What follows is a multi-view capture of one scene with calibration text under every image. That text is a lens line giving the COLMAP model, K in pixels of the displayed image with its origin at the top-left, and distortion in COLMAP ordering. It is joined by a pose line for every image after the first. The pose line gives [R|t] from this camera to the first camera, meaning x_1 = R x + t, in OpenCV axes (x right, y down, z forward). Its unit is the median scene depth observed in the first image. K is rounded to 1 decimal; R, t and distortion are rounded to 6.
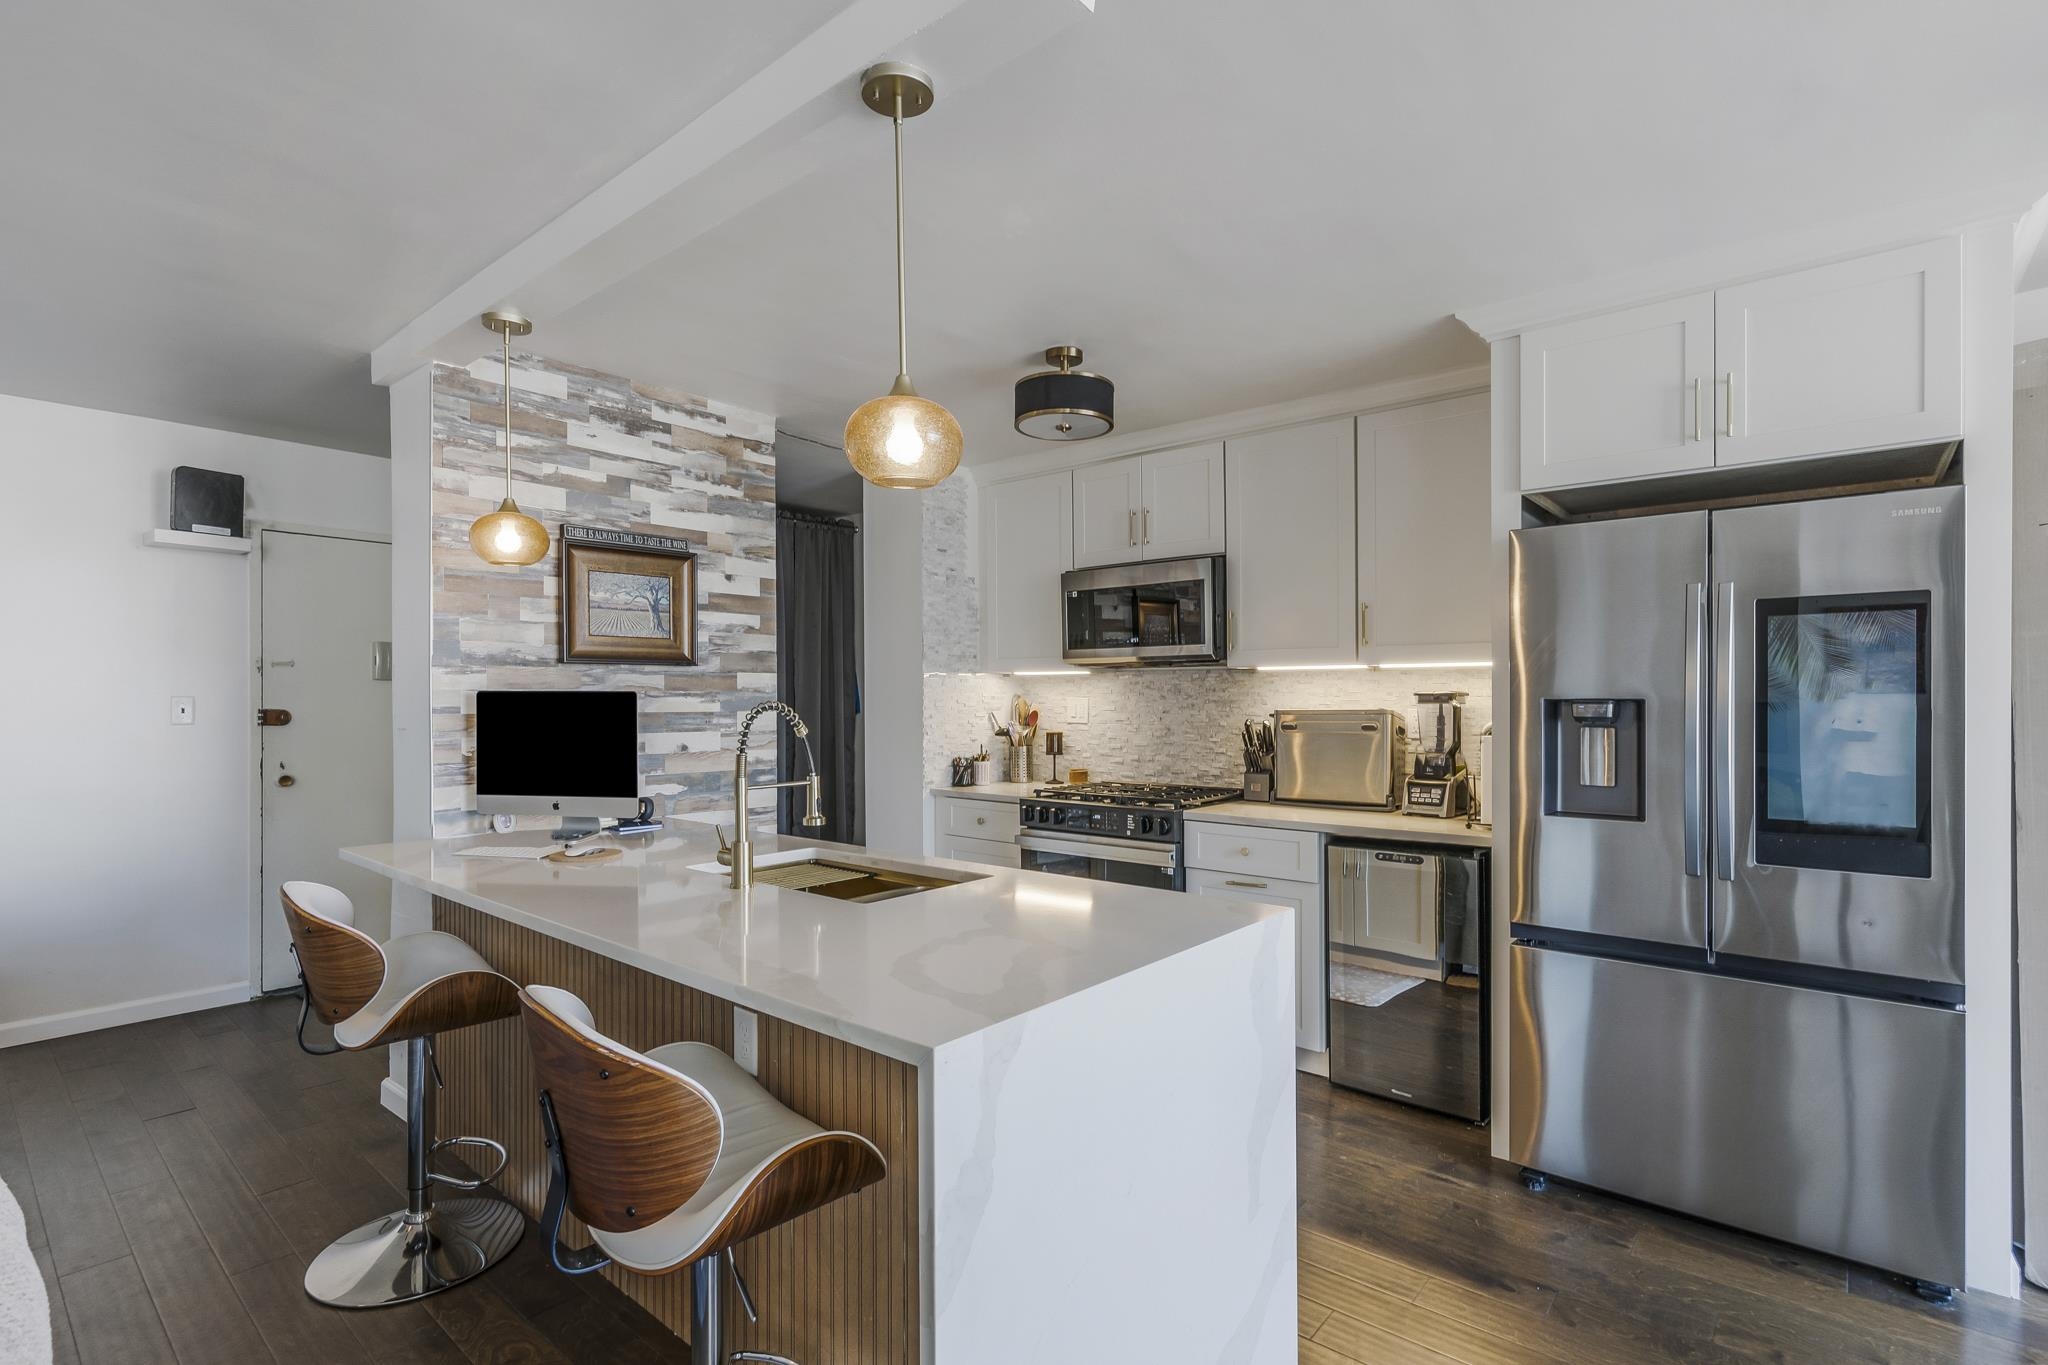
lens RADIAL K [[924.2, 0, 1024.0], [0, 924.2, 682.5], [0, 0, 1]] dist [0.001038, 0.000116]
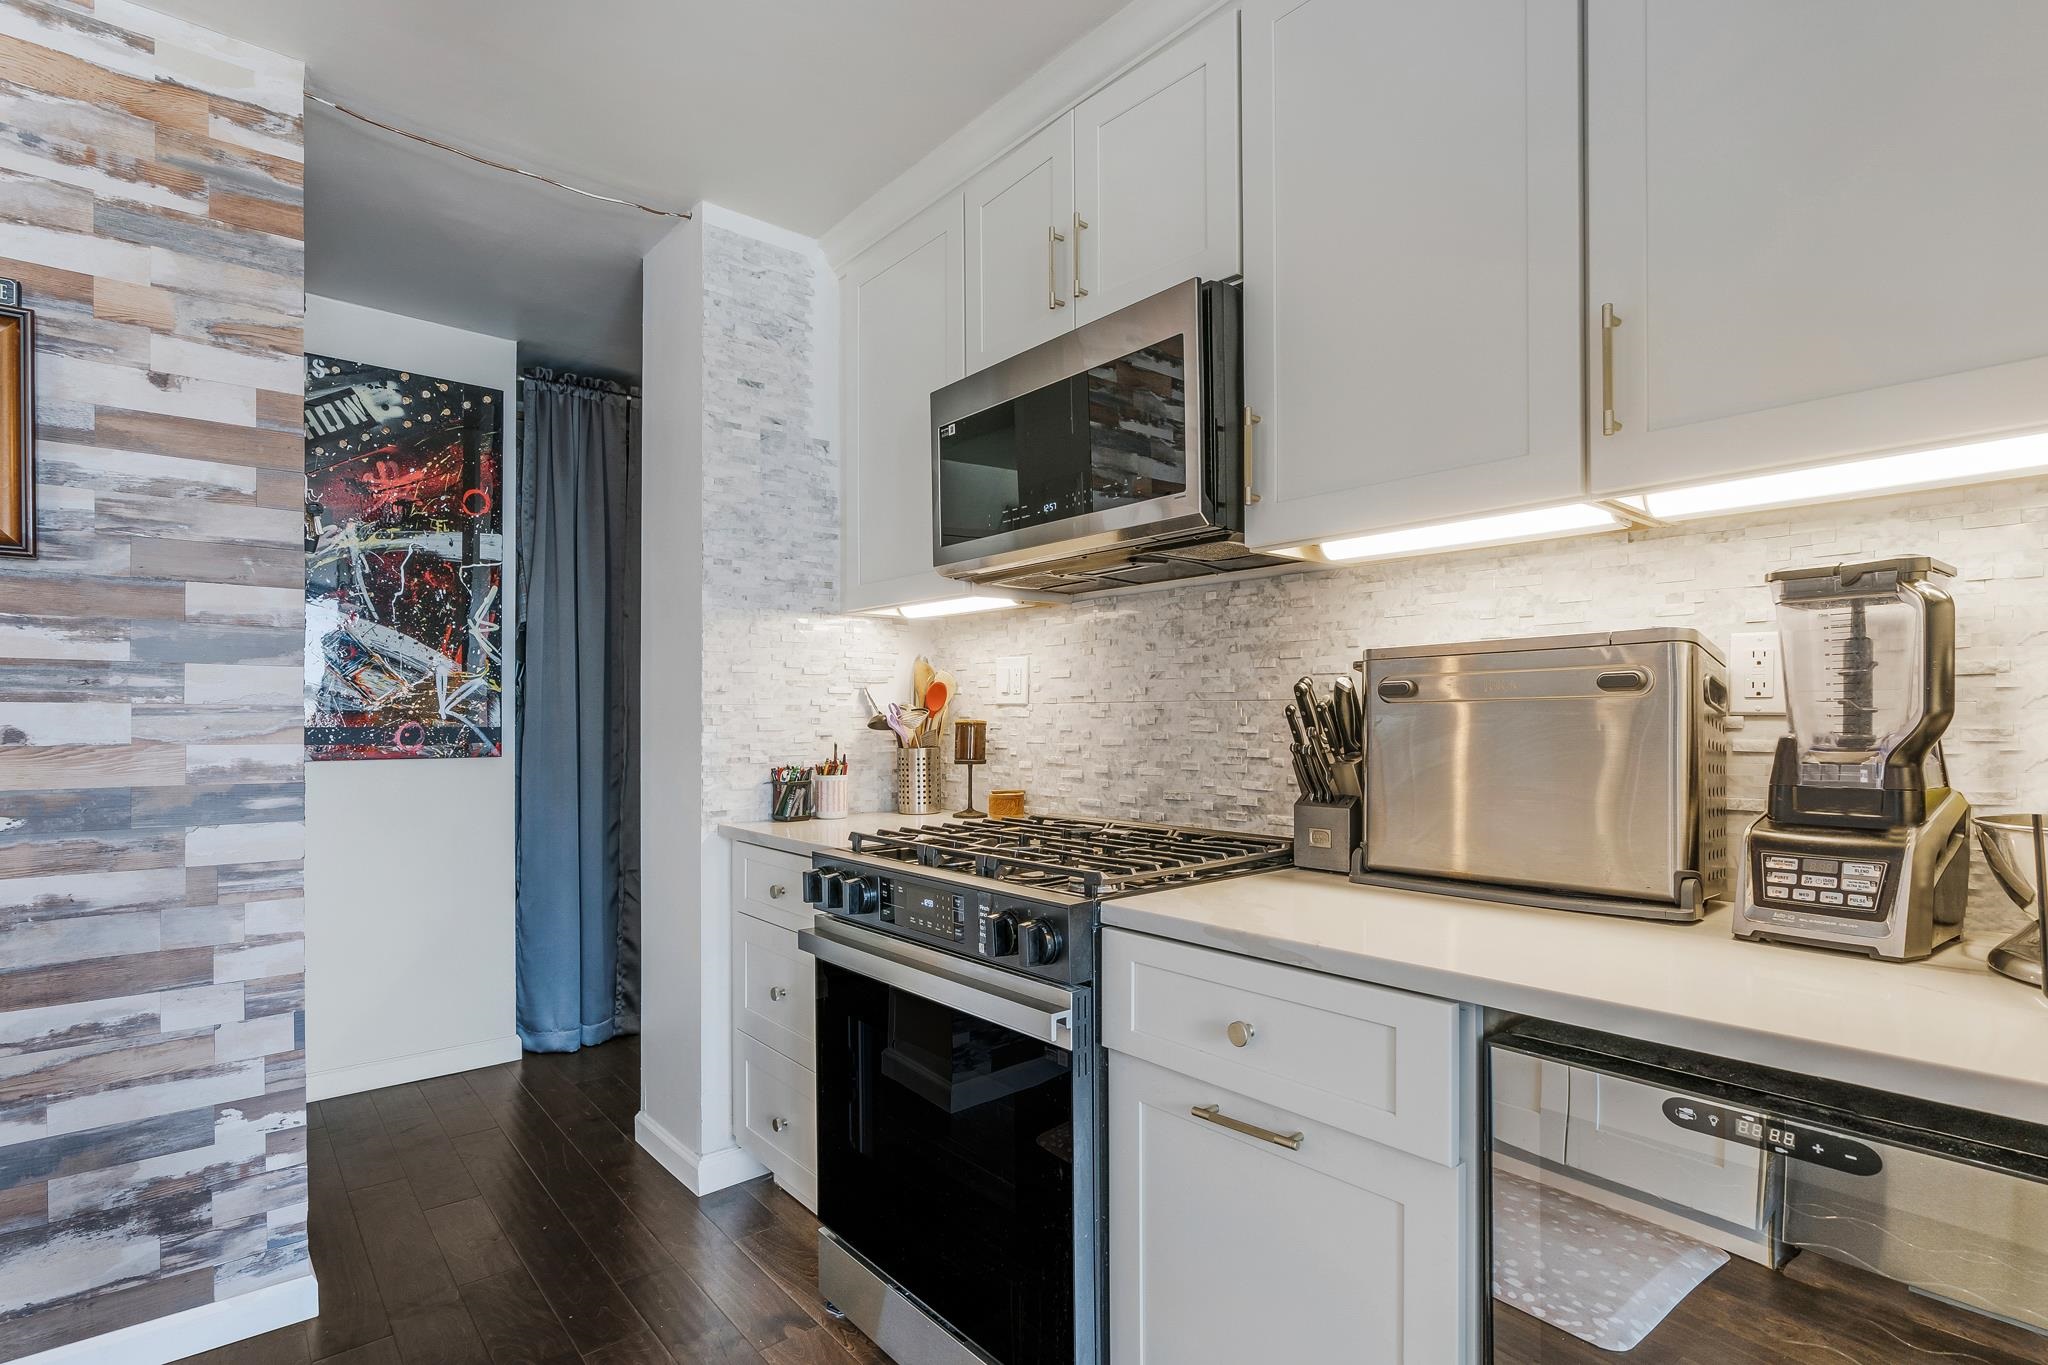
lens RADIAL K [[985.7, 0, 1029.6], [0, 985.7, 713.5], [0, 0, 1]] dist [0.002606, 0.000985]
pose [[0.989260, -0.002780, -0.146141, 0.187939], [0.005143, 0.999862, 0.015800, 0.049927], [0.146077, -0.016382, 0.989138, 0.544872]]
